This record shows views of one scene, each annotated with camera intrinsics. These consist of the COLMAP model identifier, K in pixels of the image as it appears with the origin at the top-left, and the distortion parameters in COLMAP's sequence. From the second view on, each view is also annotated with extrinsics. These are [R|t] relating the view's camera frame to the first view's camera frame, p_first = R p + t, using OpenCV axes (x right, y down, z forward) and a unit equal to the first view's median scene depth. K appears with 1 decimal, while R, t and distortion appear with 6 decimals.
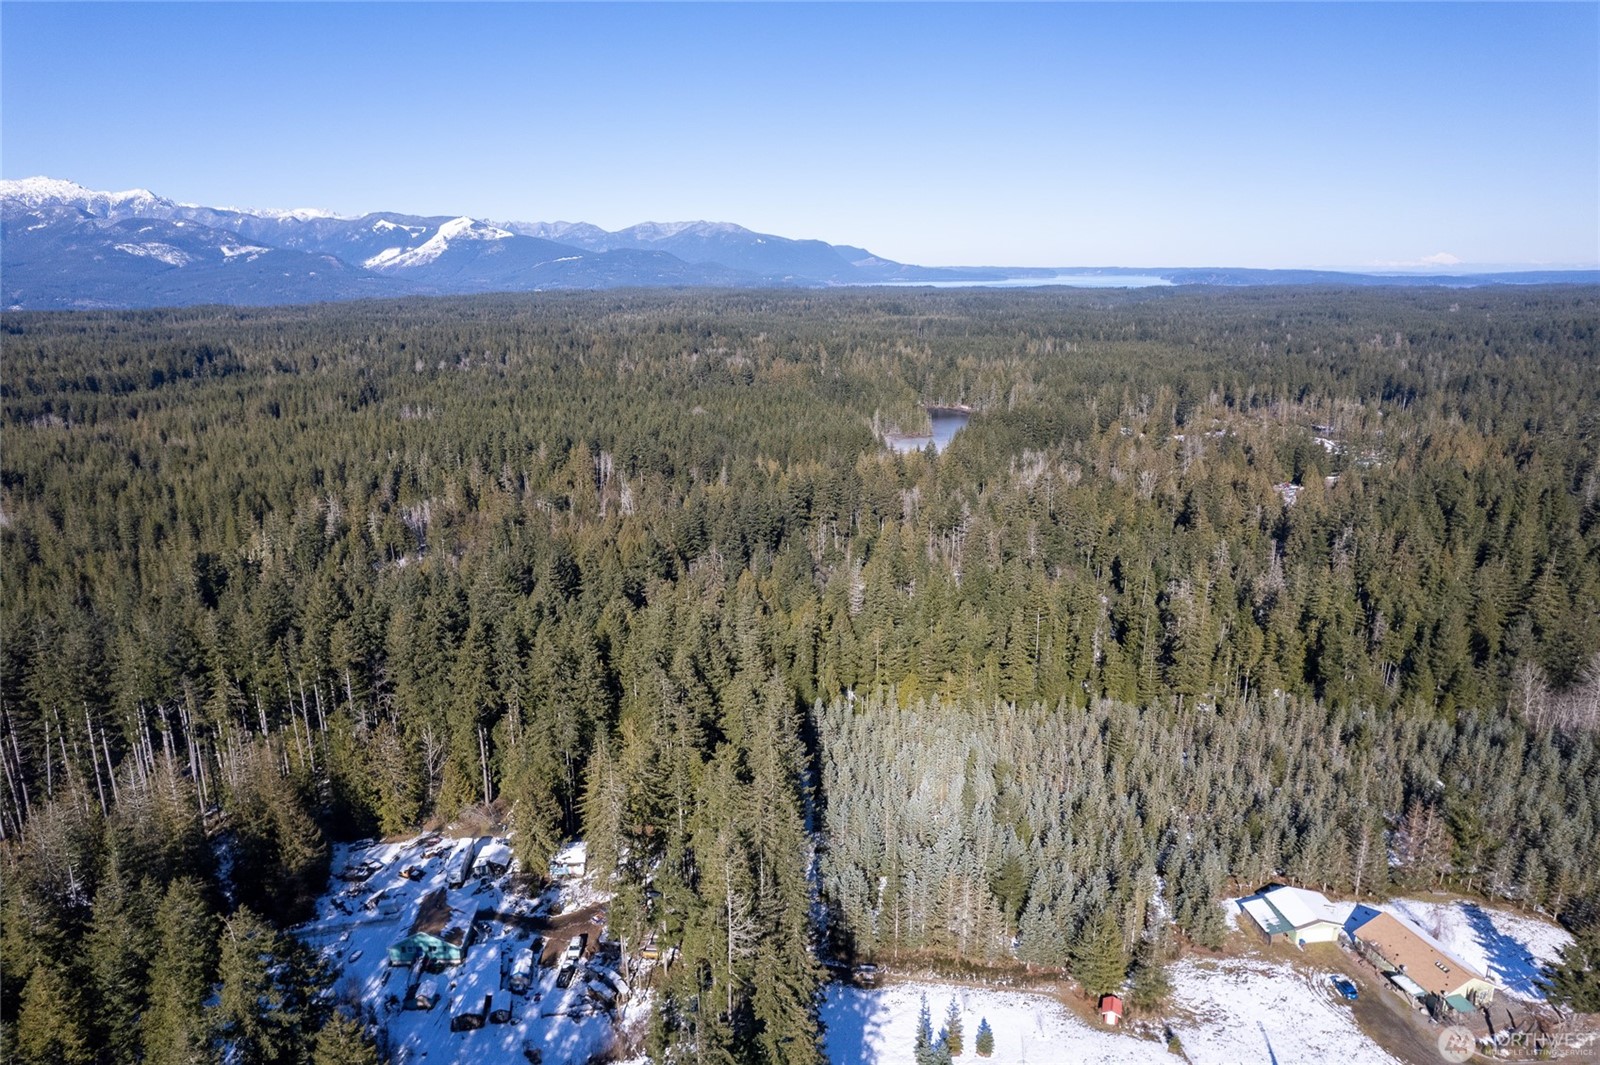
lens RADIAL K [[1016.5, 0, 812.8], [0, 1016.5, 560.7], [0, 0, 1]] dist [-0.081749, 0.070607]
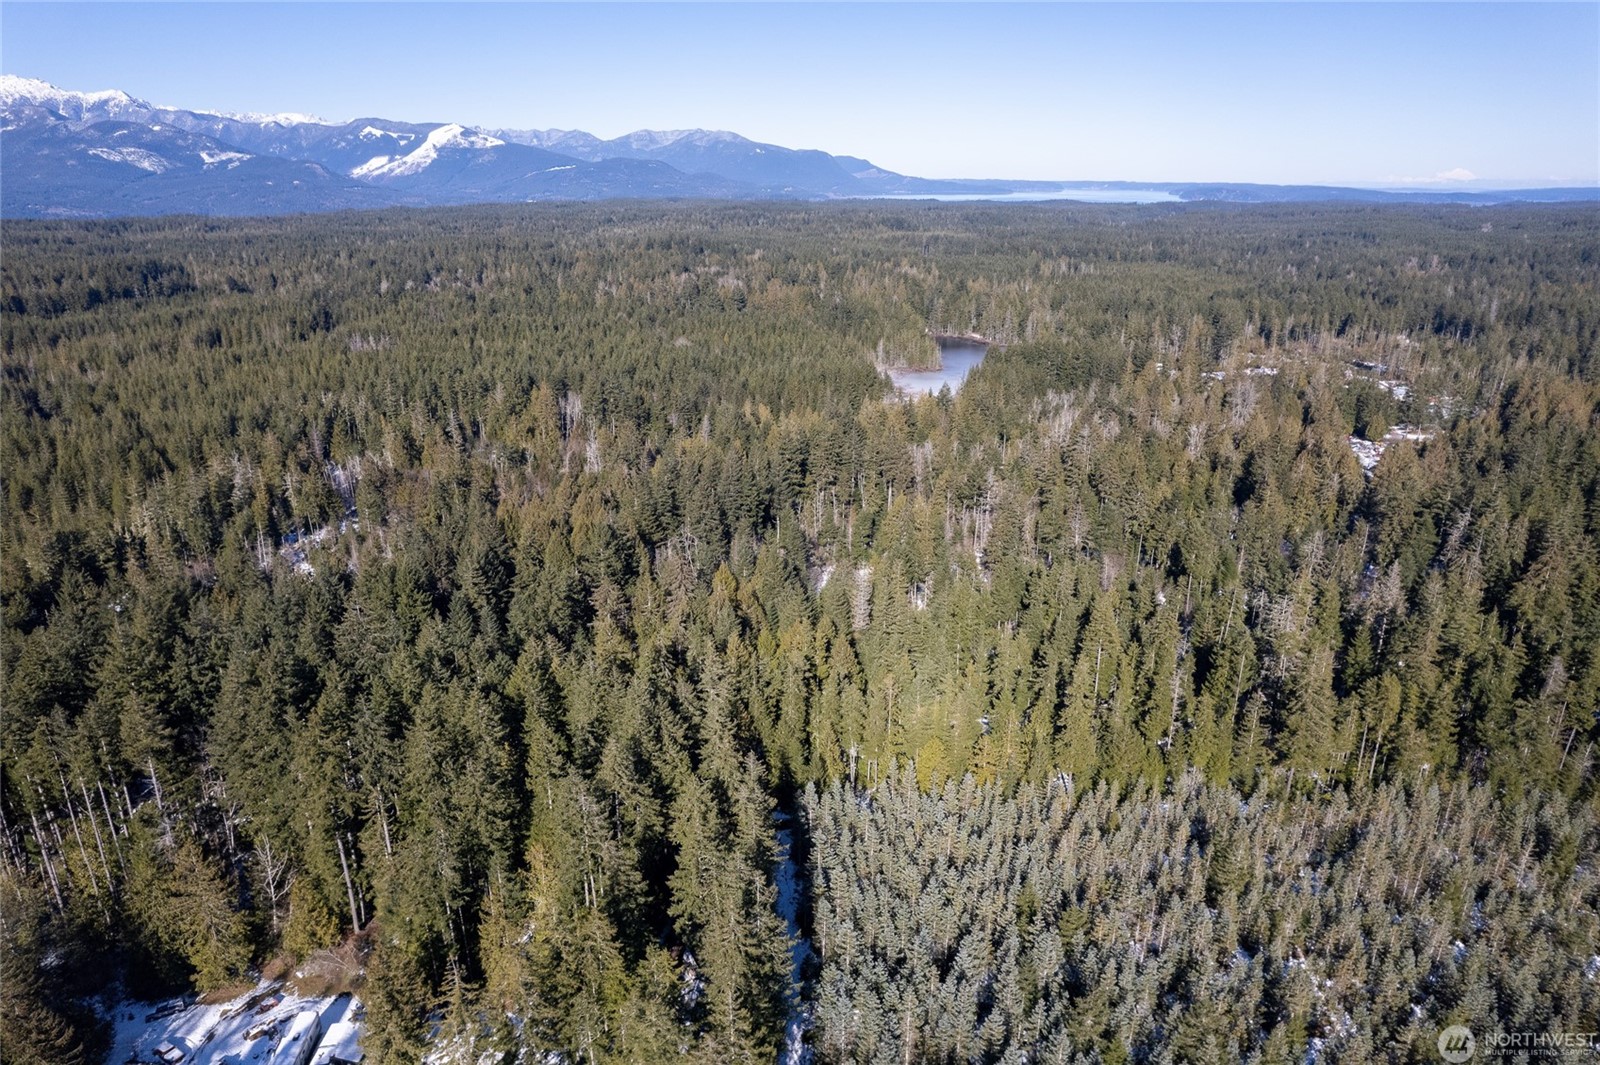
lens RADIAL K [[1016.5, 0, 812.8], [0, 1016.5, 552.5], [0, 0, 1]] dist [-0.081749, 0.070607]
pose [[0.999977, 0.006453, 0.002303, 0.001954], [-0.006603, 0.997339, 0.072601, -0.036206], [-0.001829, -0.072615, 0.997358, 0.121980]]
